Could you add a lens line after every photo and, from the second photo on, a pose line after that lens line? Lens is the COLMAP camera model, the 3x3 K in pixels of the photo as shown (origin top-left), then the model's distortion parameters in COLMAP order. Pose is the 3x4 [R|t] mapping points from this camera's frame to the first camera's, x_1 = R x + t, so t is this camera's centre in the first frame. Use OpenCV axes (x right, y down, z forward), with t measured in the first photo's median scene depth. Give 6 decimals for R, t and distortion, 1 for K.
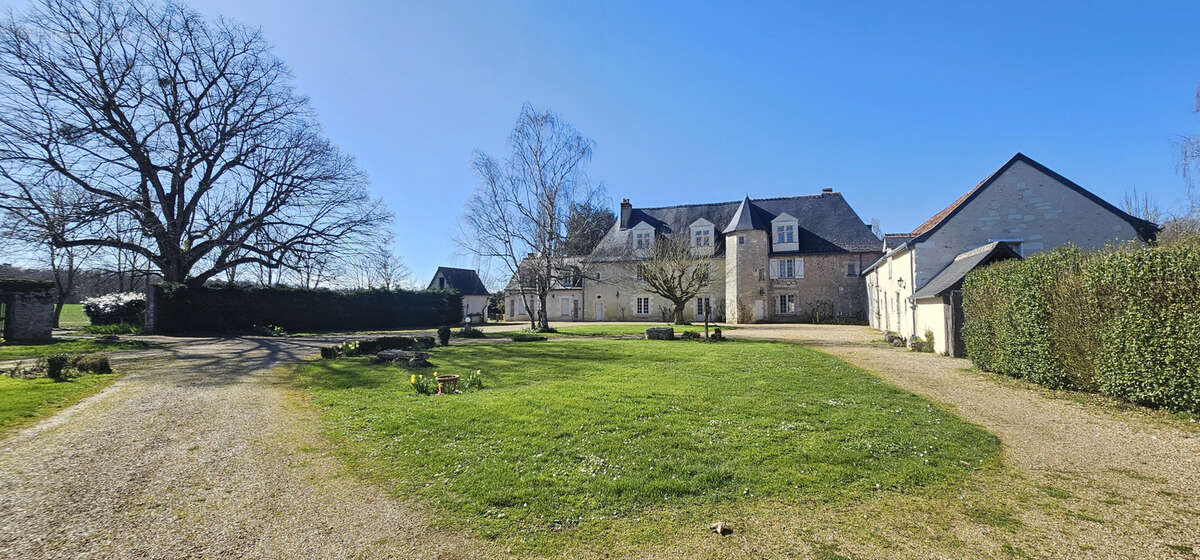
lens RADIAL K [[492.5, 0, 600.8], [0, 492.5, 281.1], [0, 0, 1]] dist [0.002156, -0.000625]
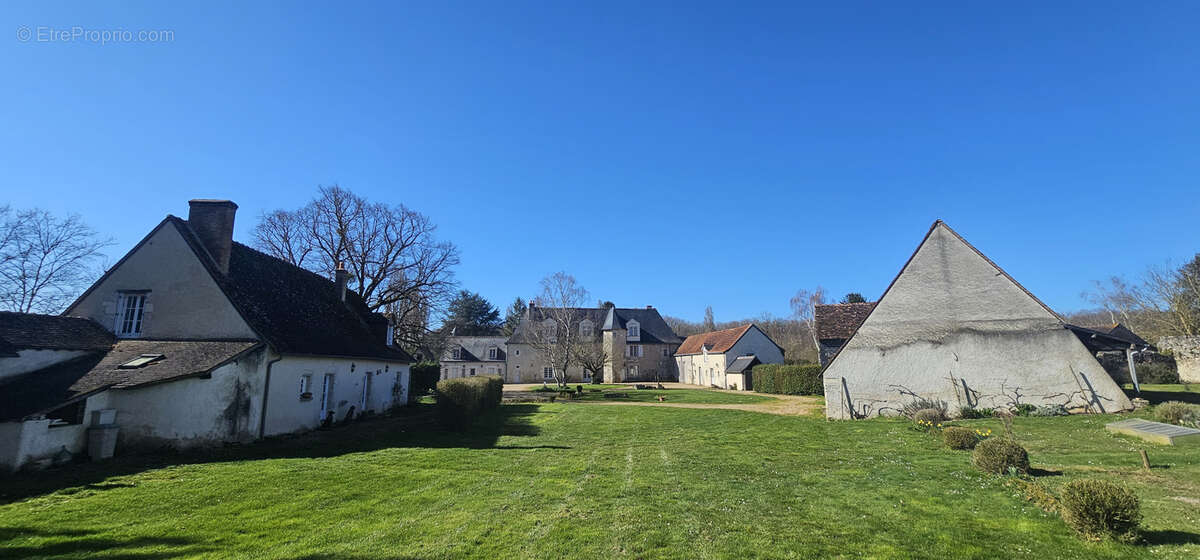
lens RADIAL K [[492.5, 0, 597.4], [0, 492.5, 273.3], [0, 0, 1]] dist [0.002156, -0.000625]
pose [[0.869372, 0.089232, 0.486035, -0.622855], [-0.021283, 0.989410, -0.143578, -0.044319], [-0.493700, 0.114478, 0.862064, -0.497086]]
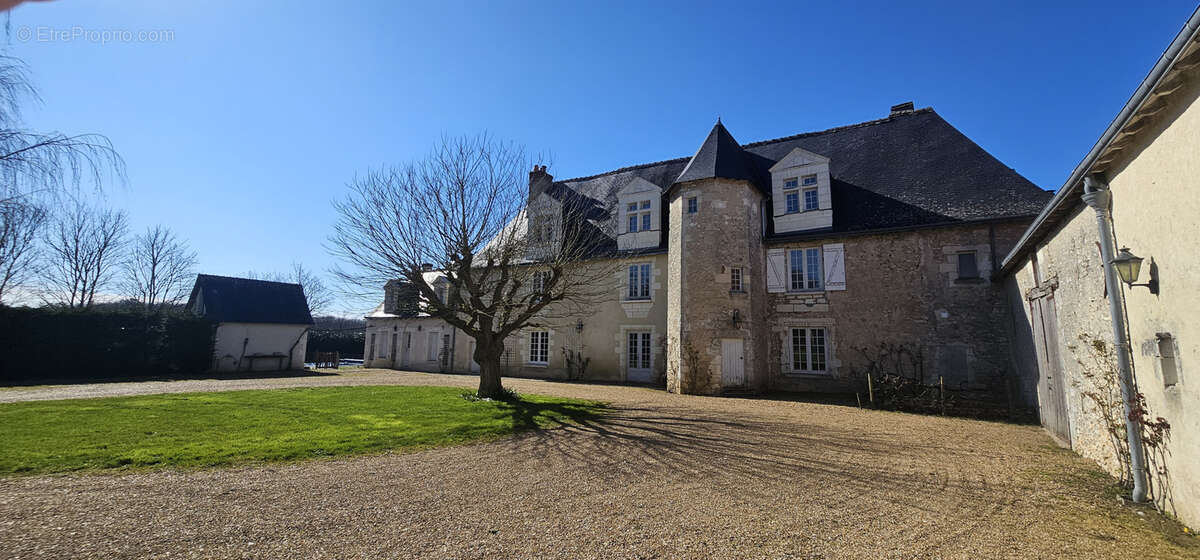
lens RADIAL K [[492.5, 0, 596.7], [0, 492.5, 274.7], [0, 0, 1]] dist [0.002156, -0.000625]
pose [[0.984063, -0.005161, -0.177747, 0.269608], [-0.011372, 0.995706, -0.091869, 0.022393], [0.177458, 0.092426, 0.979779, 0.528783]]
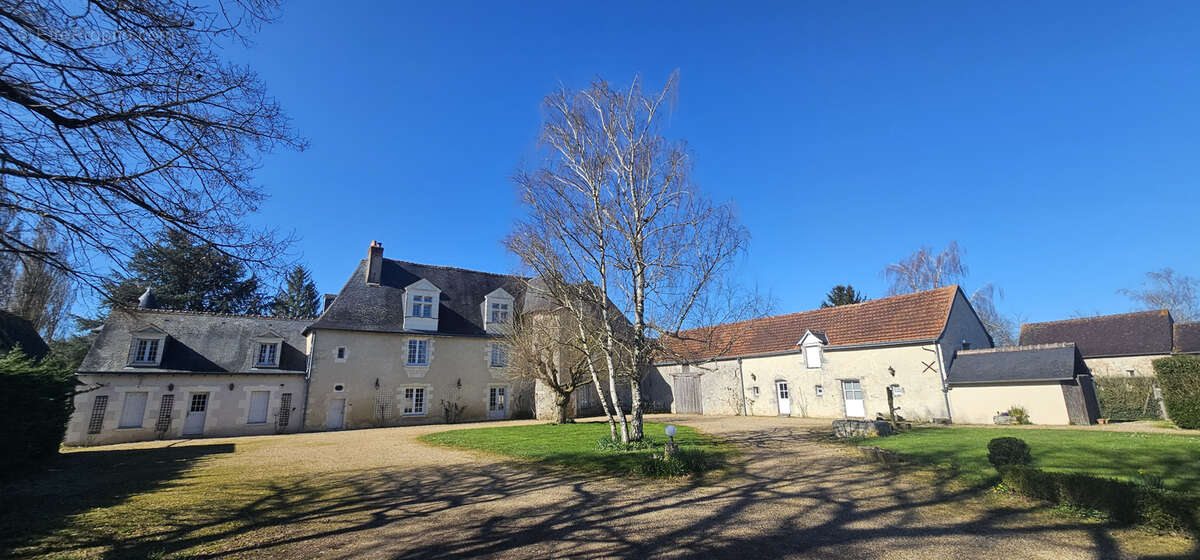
lens RADIAL K [[492.5, 0, 602.0], [0, 492.5, 278.1], [0, 0, 1]] dist [0.002156, -0.000625]
pose [[0.537383, 0.182381, 0.823381, -0.407257], [-0.019439, 0.978755, -0.204110, 0.020150], [-0.843114, 0.093680, 0.529512, 0.448784]]
